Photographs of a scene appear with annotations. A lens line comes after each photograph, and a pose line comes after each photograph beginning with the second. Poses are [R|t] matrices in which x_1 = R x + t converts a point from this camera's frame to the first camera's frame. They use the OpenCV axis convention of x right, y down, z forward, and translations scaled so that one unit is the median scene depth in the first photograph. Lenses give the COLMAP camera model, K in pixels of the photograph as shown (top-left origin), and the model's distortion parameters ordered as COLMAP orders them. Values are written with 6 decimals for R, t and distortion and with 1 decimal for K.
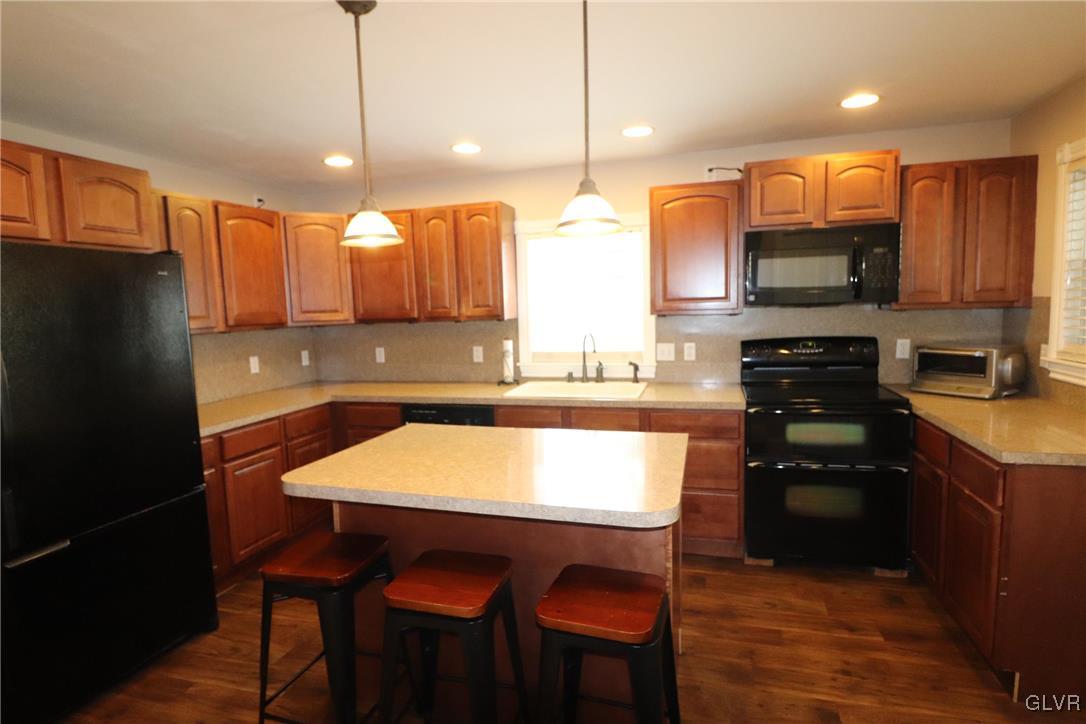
lens RADIAL K [[561.4, 0, 542.3], [0, 561.4, 359.2], [0, 0, 1]] dist [0.002915, -0.011399]
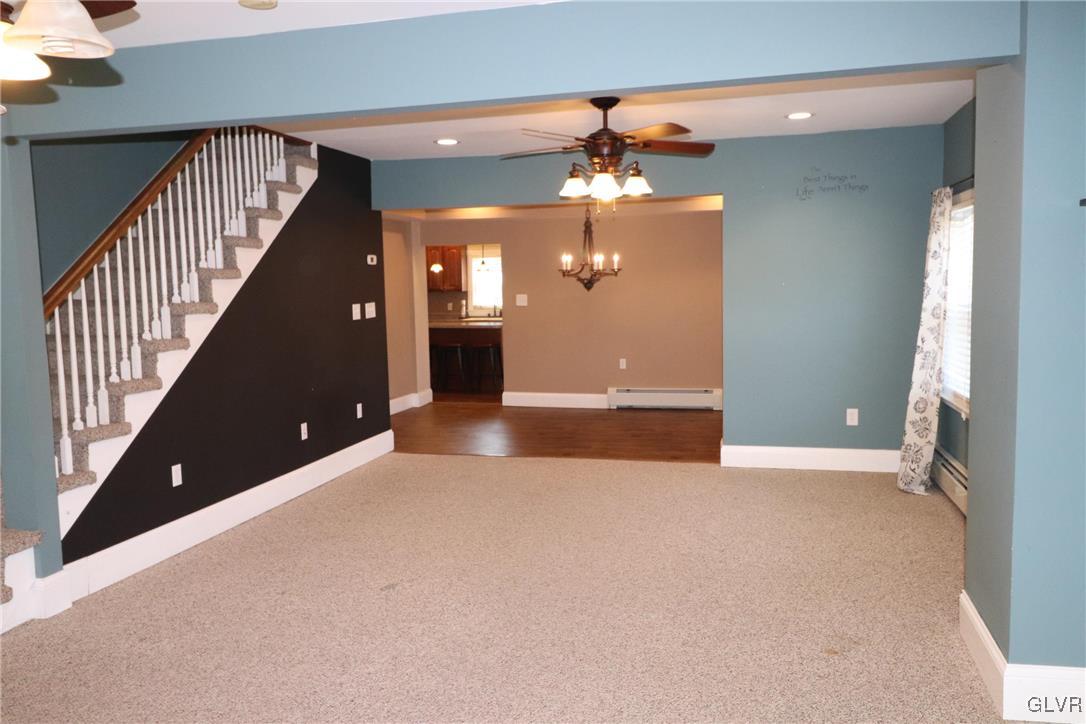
lens RADIAL K [[854.7, 0, 541.4], [0, 854.7, 357.2], [0, 0, 1]] dist [0.011453, -0.003986]
pose [[0.998851, 0.010292, 0.046804, 0.117395], [-0.009797, 0.999894, -0.010778, 0.279739], [-0.046910, 0.010307, 0.998846, -3.018733]]
